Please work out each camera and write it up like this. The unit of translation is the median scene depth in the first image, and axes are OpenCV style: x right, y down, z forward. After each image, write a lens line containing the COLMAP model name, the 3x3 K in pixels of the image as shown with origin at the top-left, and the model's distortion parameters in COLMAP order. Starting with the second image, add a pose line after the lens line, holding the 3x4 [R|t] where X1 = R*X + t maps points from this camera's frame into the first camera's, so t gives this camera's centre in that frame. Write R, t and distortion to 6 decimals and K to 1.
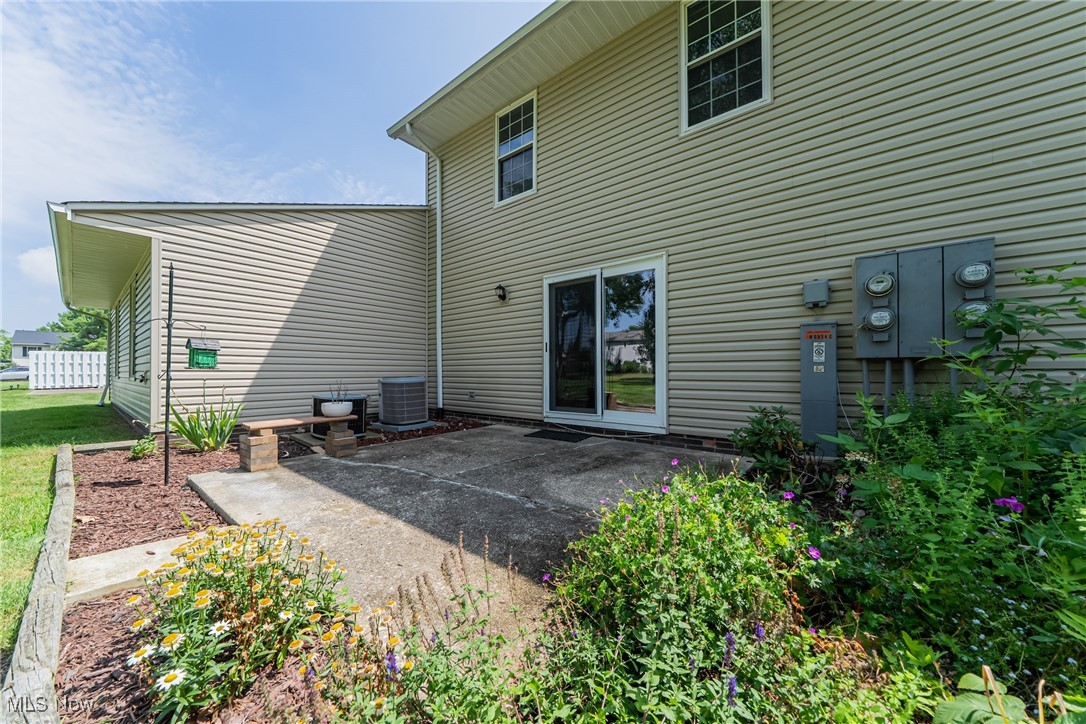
lens RADIAL K [[371.5, 0, 548.9], [0, 371.5, 366.9], [0, 0, 1]] dist [0.000360, 0.000488]
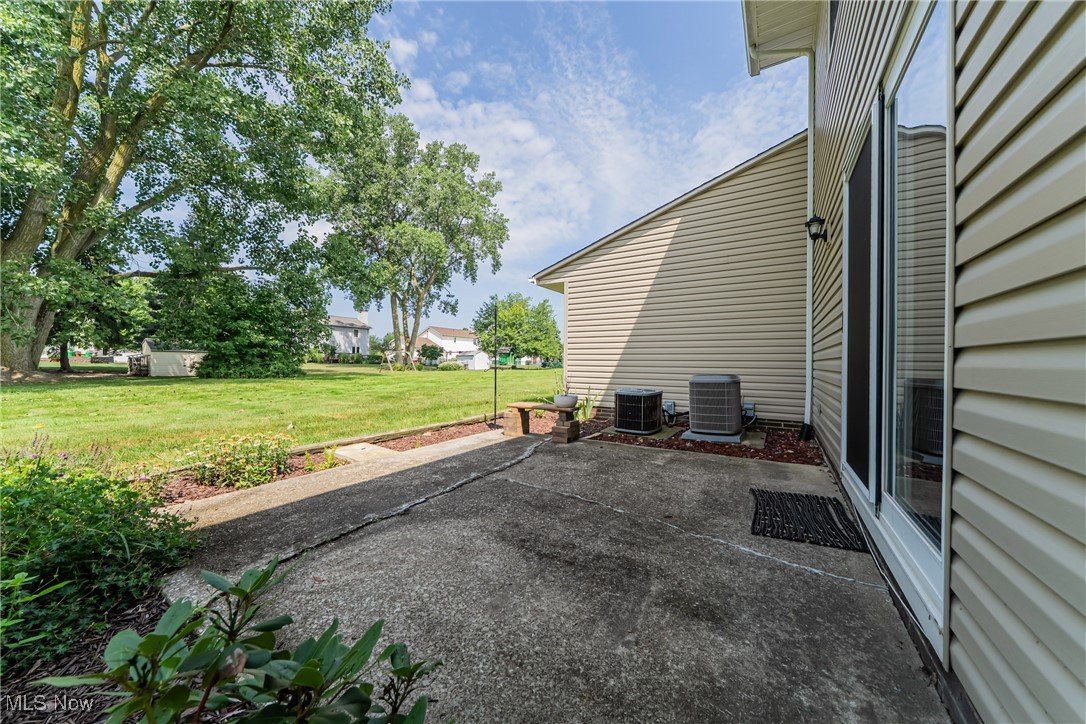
lens RADIAL K [[371.5, 0, 548.4], [0, 371.5, 362.6], [0, 0, 1]] dist [0.000360, 0.000488]
pose [[0.109141, 0.001548, -0.994025, 0.711120], [0.011870, 0.999925, 0.002861, -0.010678], [0.993955, -0.012112, 0.109115, 1.023185]]
